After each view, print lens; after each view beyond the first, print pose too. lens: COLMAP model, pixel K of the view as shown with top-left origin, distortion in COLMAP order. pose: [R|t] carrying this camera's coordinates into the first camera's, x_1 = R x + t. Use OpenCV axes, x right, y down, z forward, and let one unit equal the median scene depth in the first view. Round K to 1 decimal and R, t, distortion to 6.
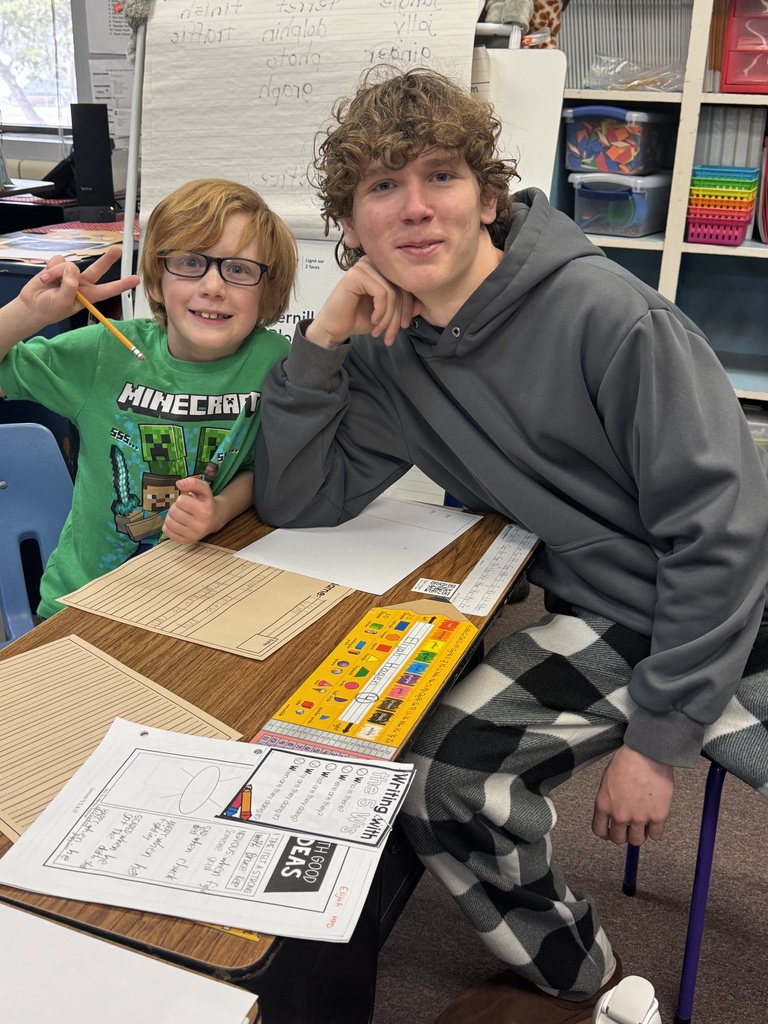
lens RADIAL K [[1124.6, 0, 384.0], [0, 1124.6, 512.0], [0, 0, 1]] dist [0.011220, -0.008260]
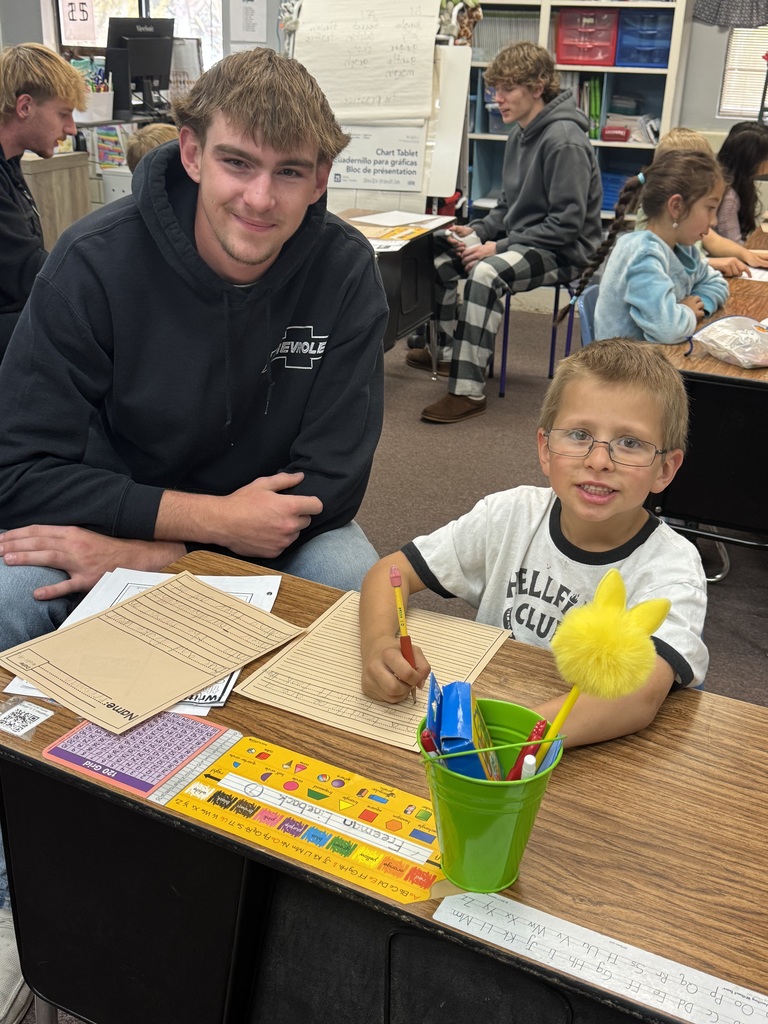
lens RADIAL K [[1124.6, 0, 384.0], [0, 1124.6, 512.0], [0, 0, 1]] dist [0.011220, -0.008260]
pose [[0.999989, 0.003497, 0.003281, -0.033587], [-0.003569, 0.999746, 0.022268, 0.534090], [-0.003202, -0.022279, 0.999747, -1.432128]]
